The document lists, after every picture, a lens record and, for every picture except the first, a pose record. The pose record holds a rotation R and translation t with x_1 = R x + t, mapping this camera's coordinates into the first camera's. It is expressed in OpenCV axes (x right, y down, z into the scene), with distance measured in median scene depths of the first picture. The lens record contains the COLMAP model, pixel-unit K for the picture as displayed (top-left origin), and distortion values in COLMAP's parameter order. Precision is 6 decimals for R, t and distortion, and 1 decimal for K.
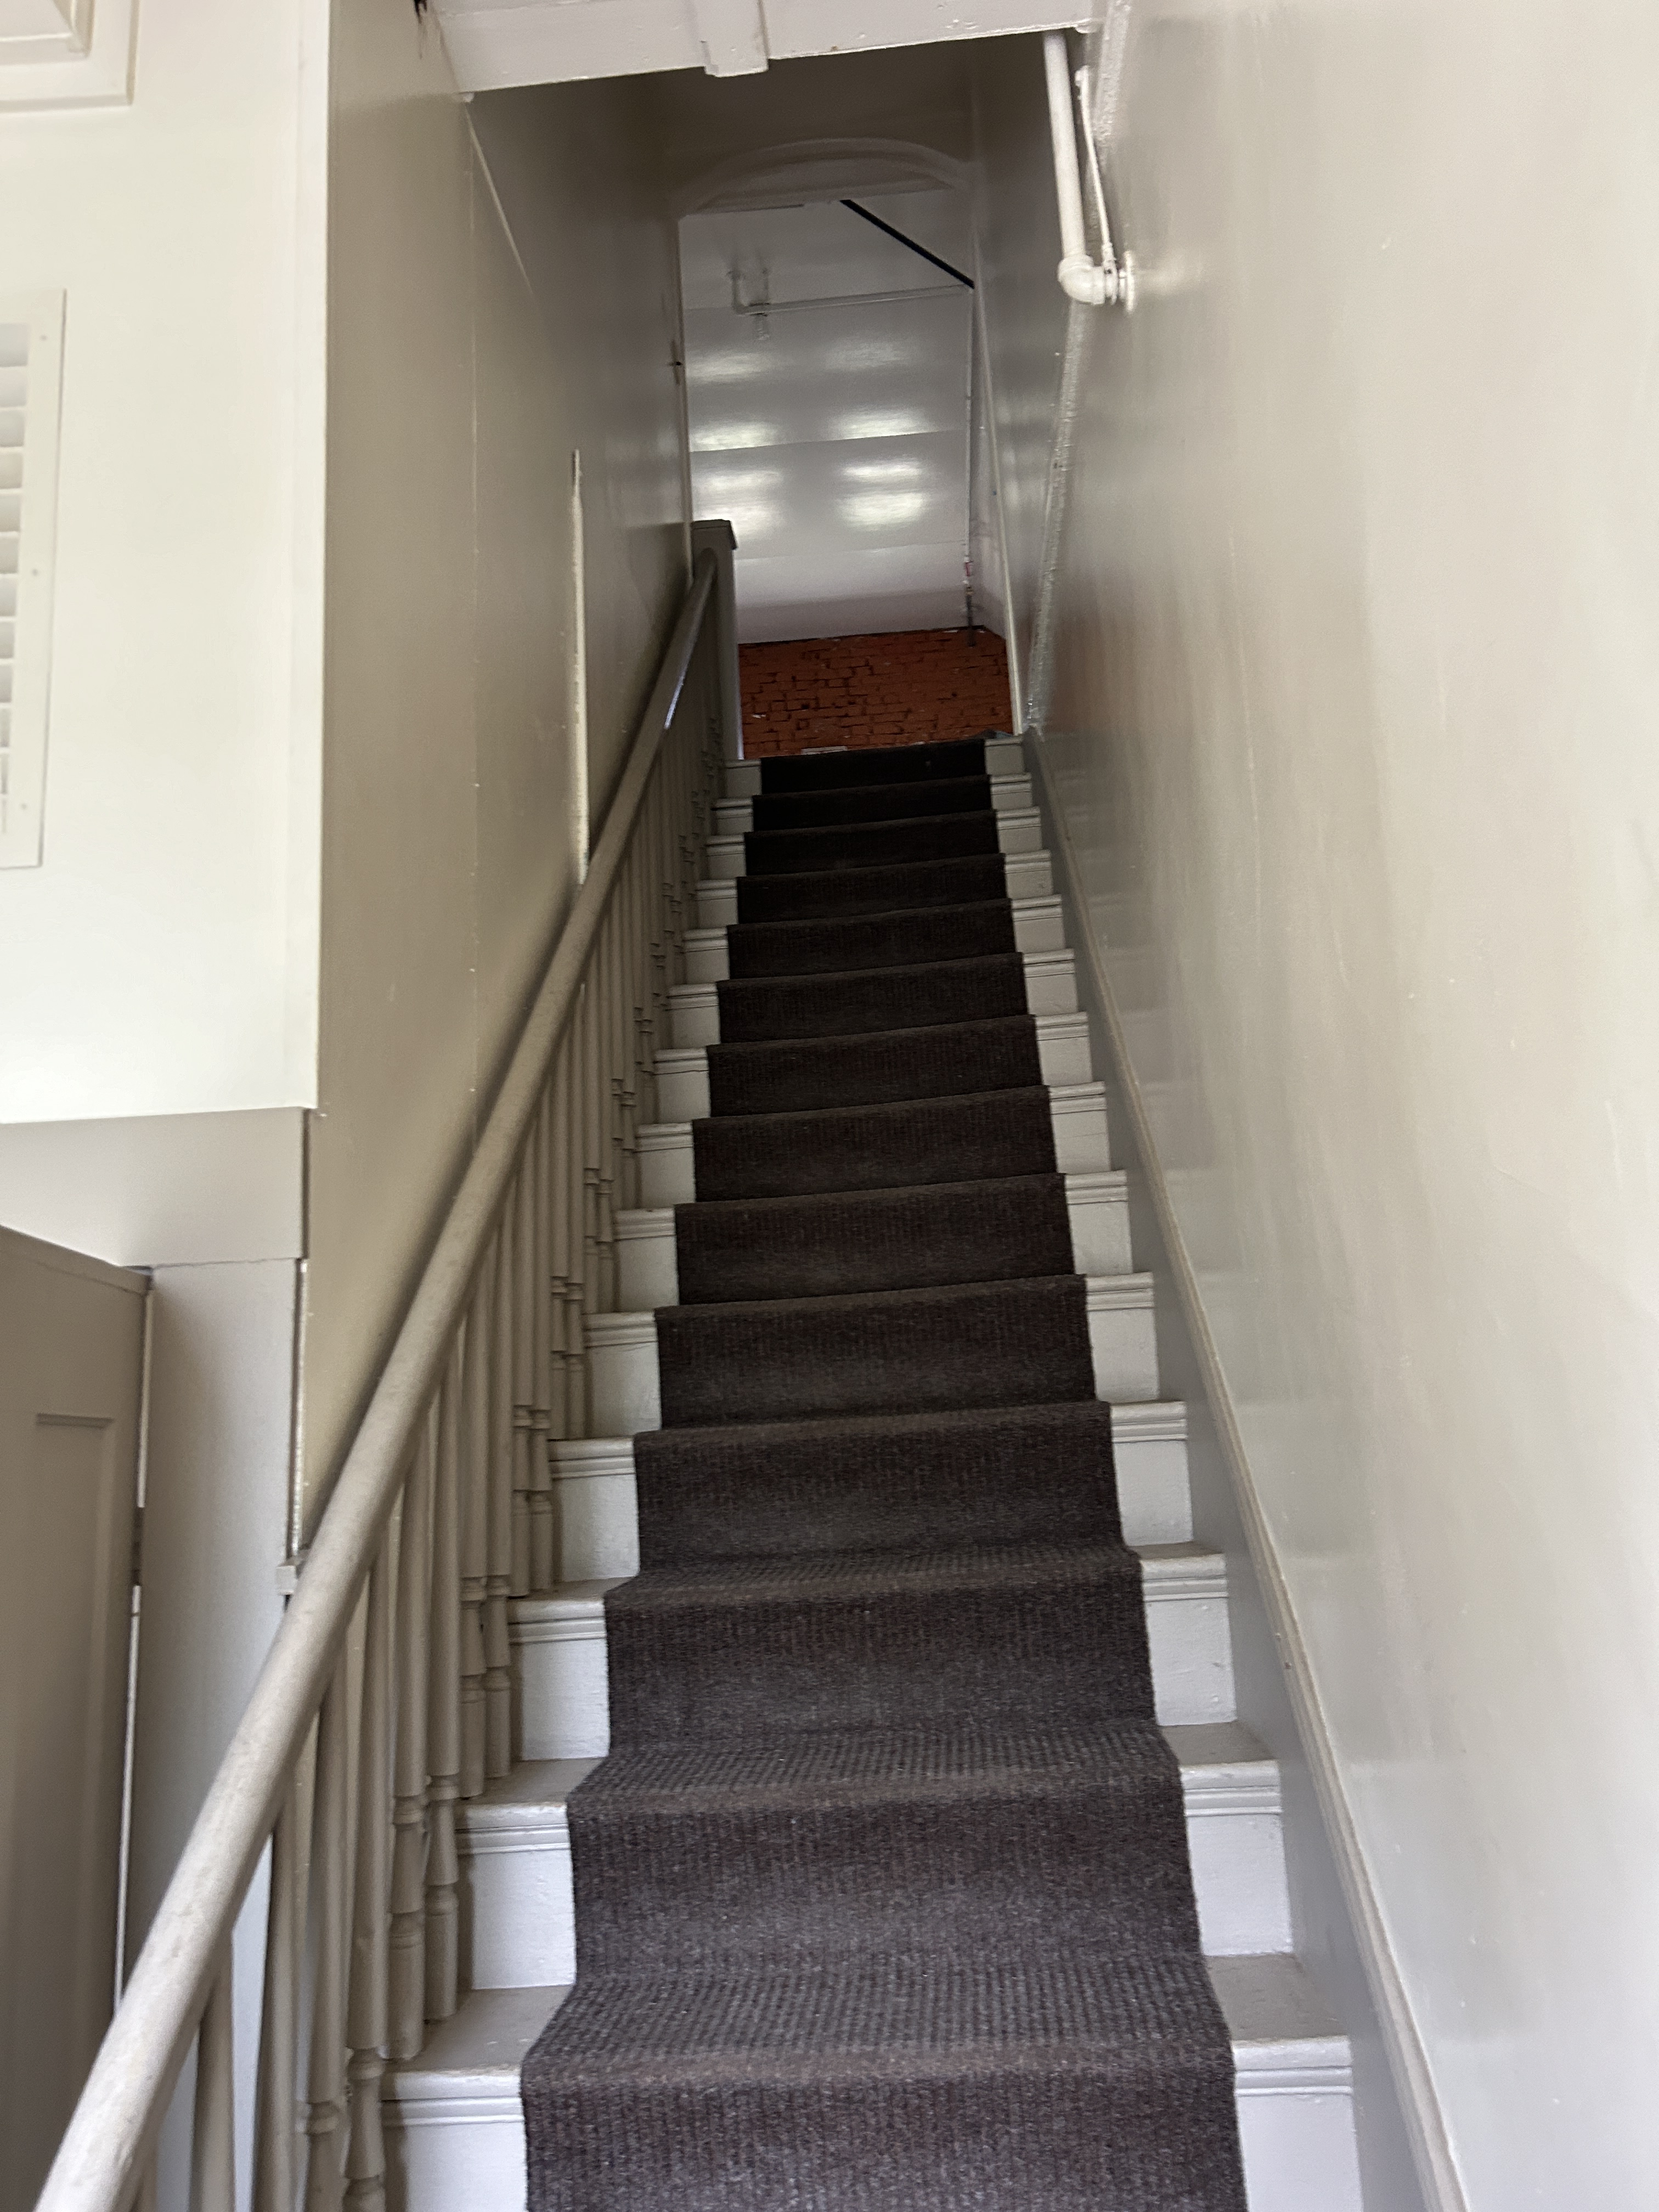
lens RADIAL K [[1671.7, 0, 824.0], [0, 1671.7, 1106.4], [0, 0, 1]] dist [0.072036, 0.004072]
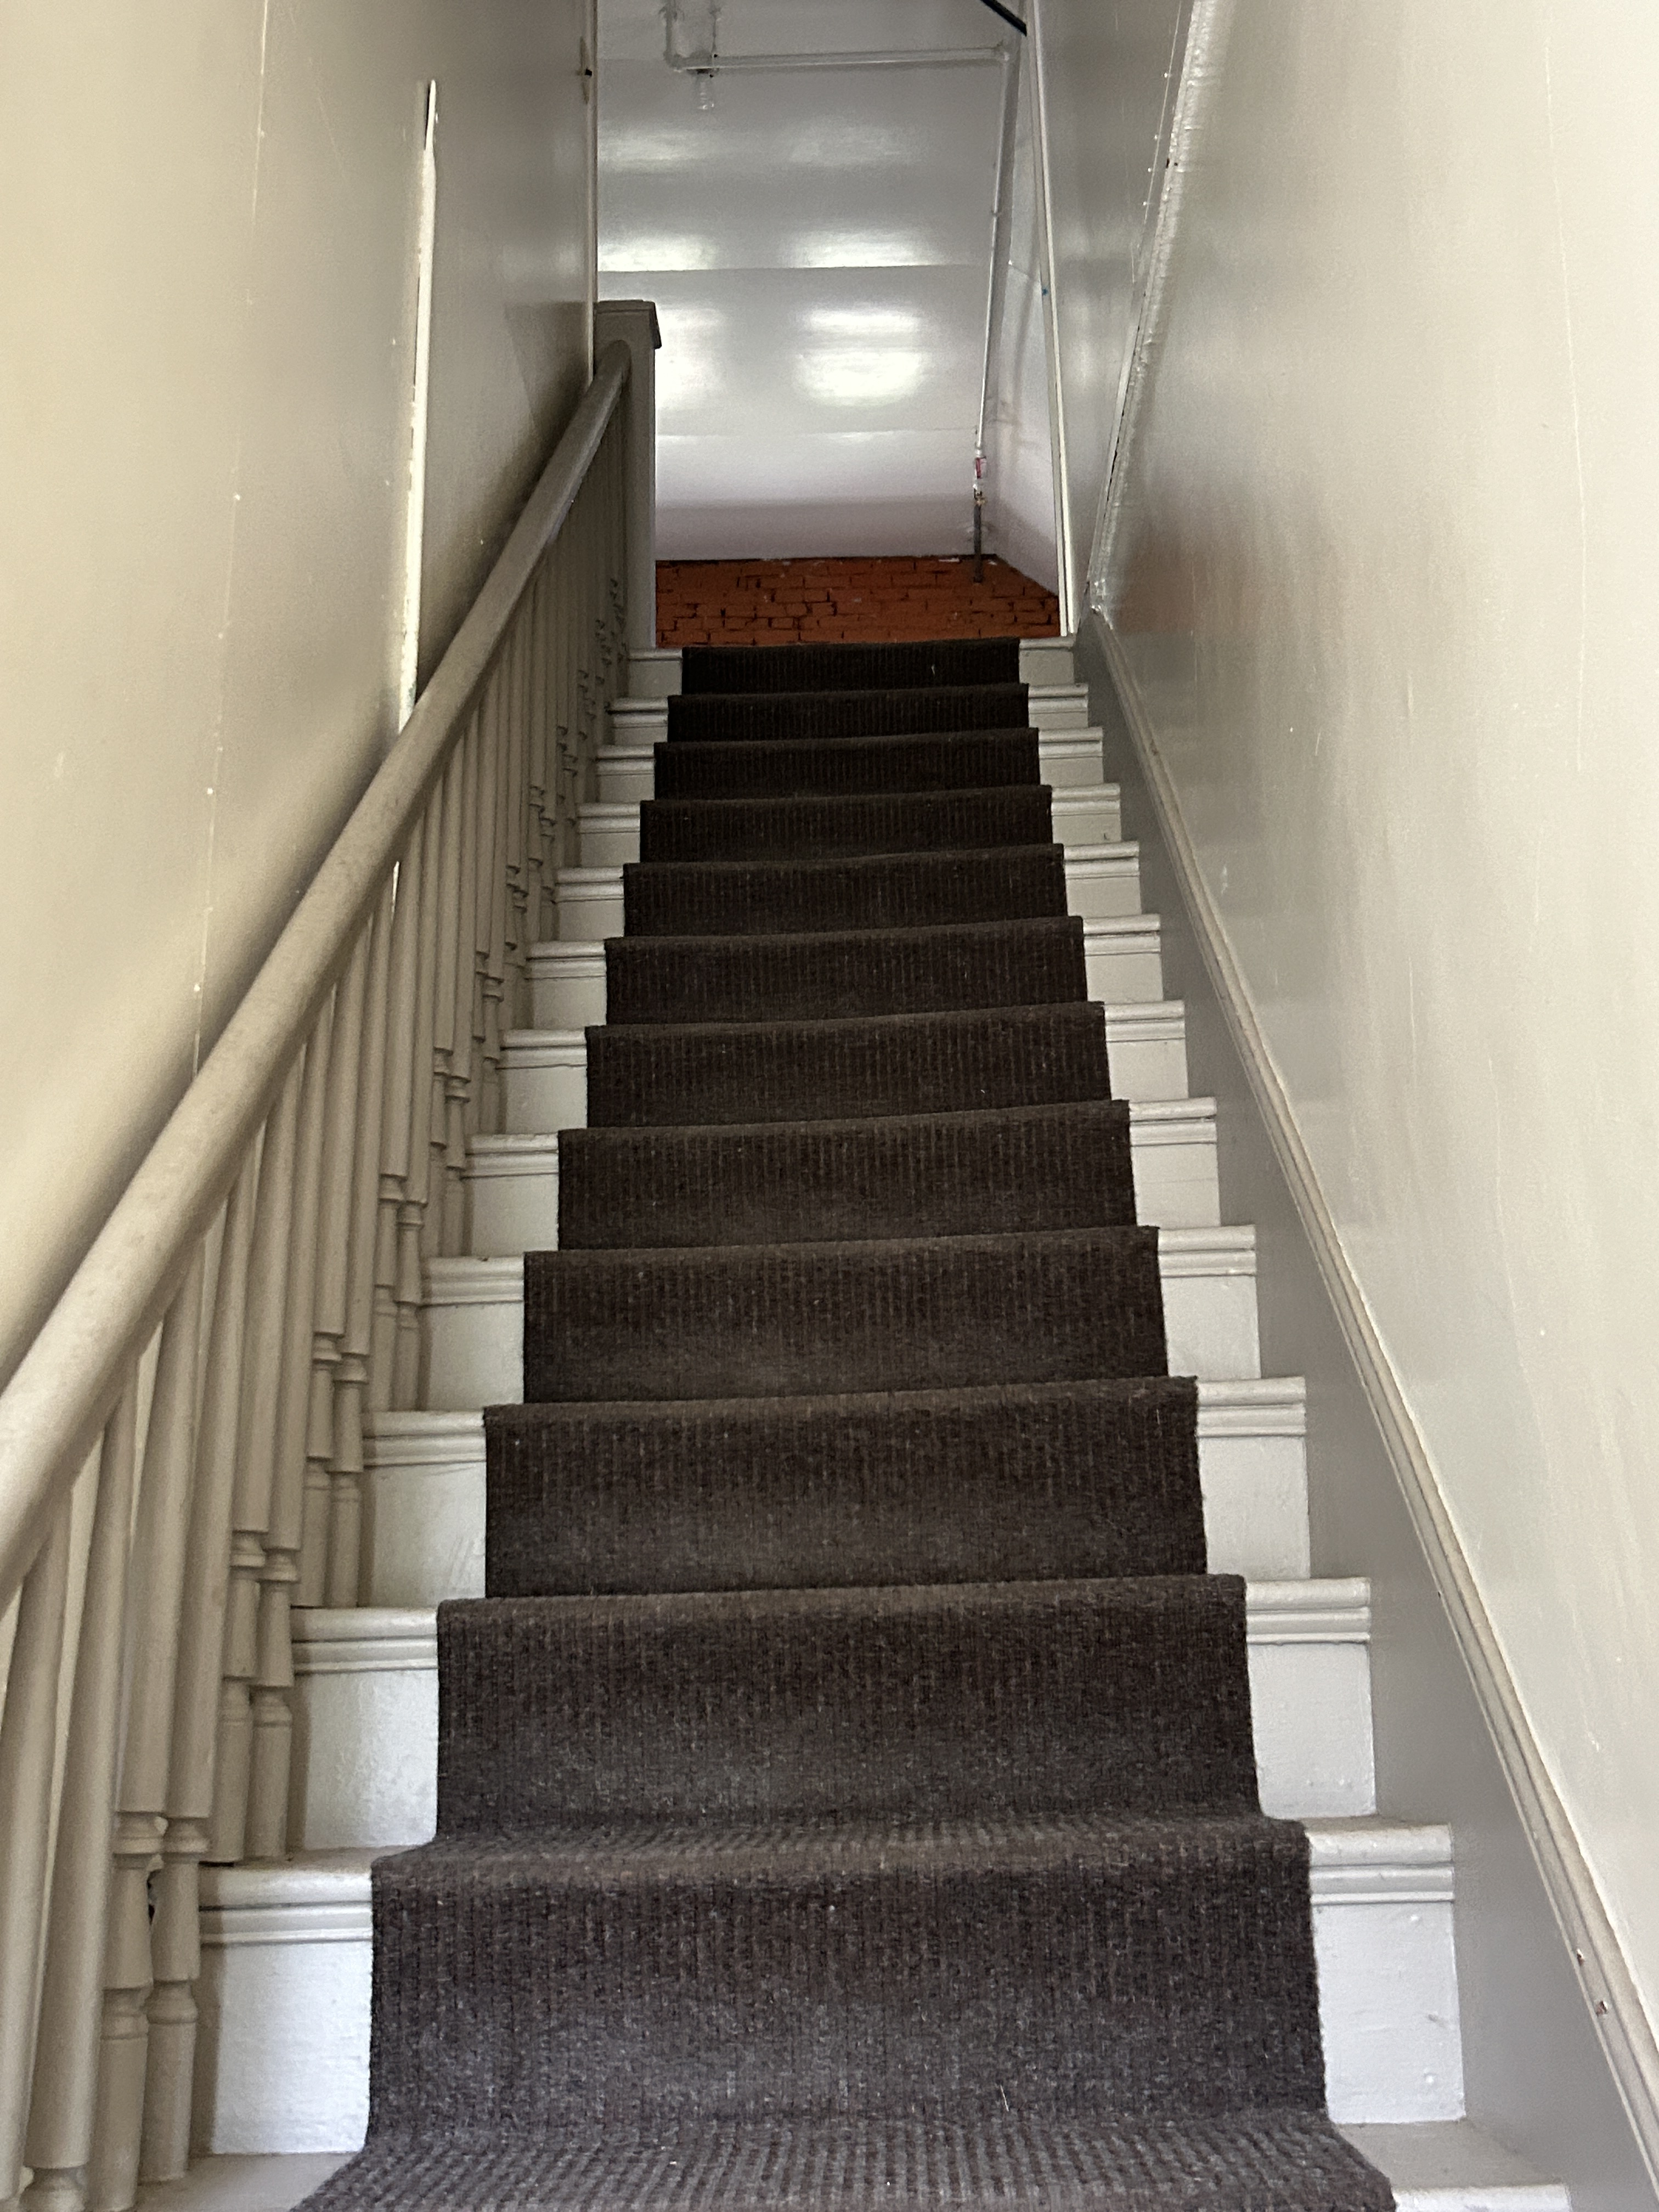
lens RADIAL K [[2369.9, 0, 826.4], [0, 2369.9, 1107.2], [0, 0, 1]] dist [0.052589, 0.000000]
pose [[0.998164, 0.046898, 0.038323, -0.016163], [-0.044304, 0.996840, -0.065936, 0.065091], [-0.041294, 0.064117, 0.997088, 0.135636]]
